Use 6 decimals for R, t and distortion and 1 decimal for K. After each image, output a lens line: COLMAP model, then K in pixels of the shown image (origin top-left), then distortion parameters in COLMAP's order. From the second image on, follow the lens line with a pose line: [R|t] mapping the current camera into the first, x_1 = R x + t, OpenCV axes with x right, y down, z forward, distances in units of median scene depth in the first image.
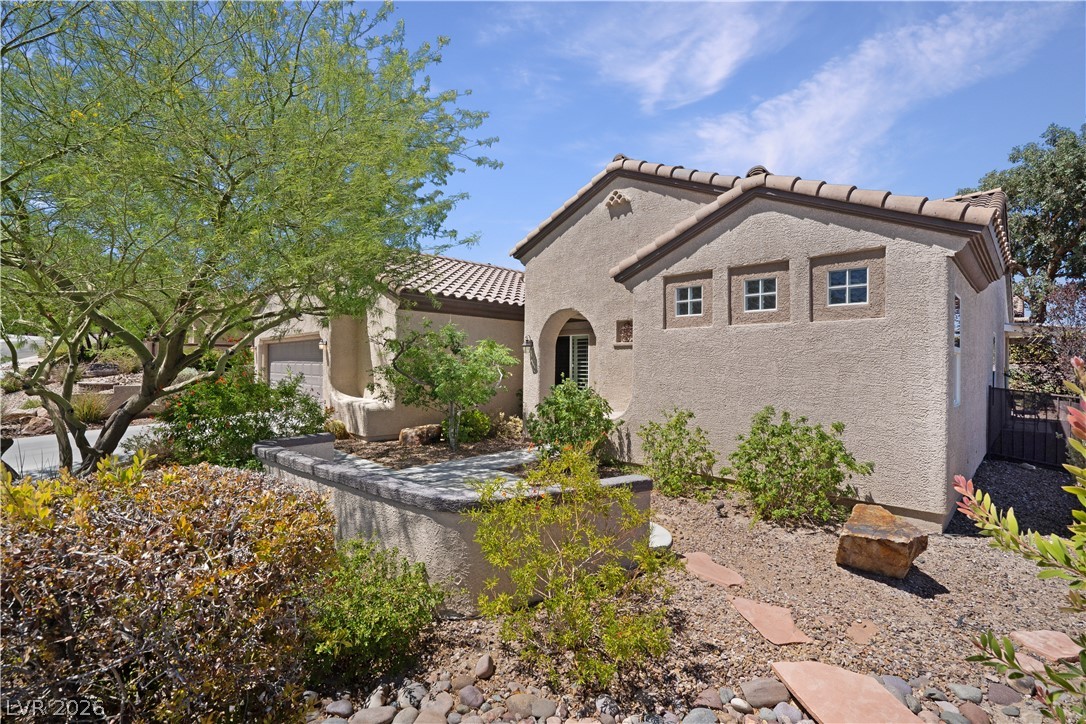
lens RADIAL K [[507.3, 0, 546.2], [0, 507.3, 367.4], [0, 0, 1]] dist [-0.061266, 0.023239]
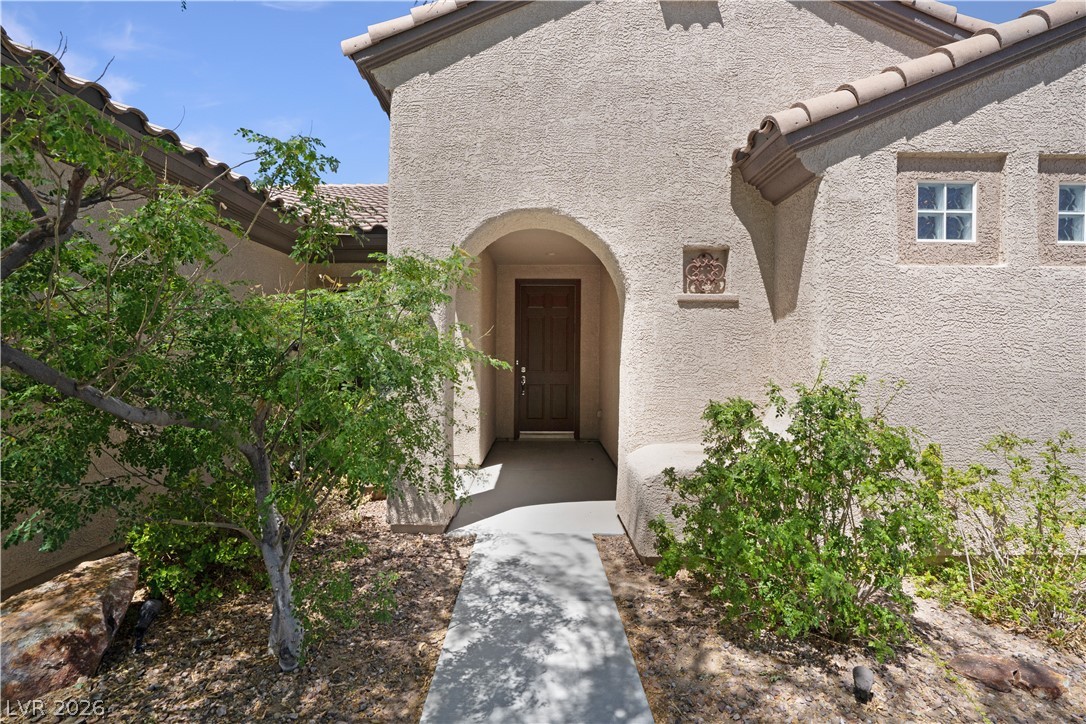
lens RADIAL K [[507.3, 0, 546.2], [0, 507.3, 367.4], [0, 0, 1]] dist [-0.061266, 0.023239]
pose [[0.711744, -0.015892, 0.702259, -0.328076], [0.001567, 0.999777, 0.021037, 0.010502], [-0.702437, -0.013872, 0.711611, 0.899638]]
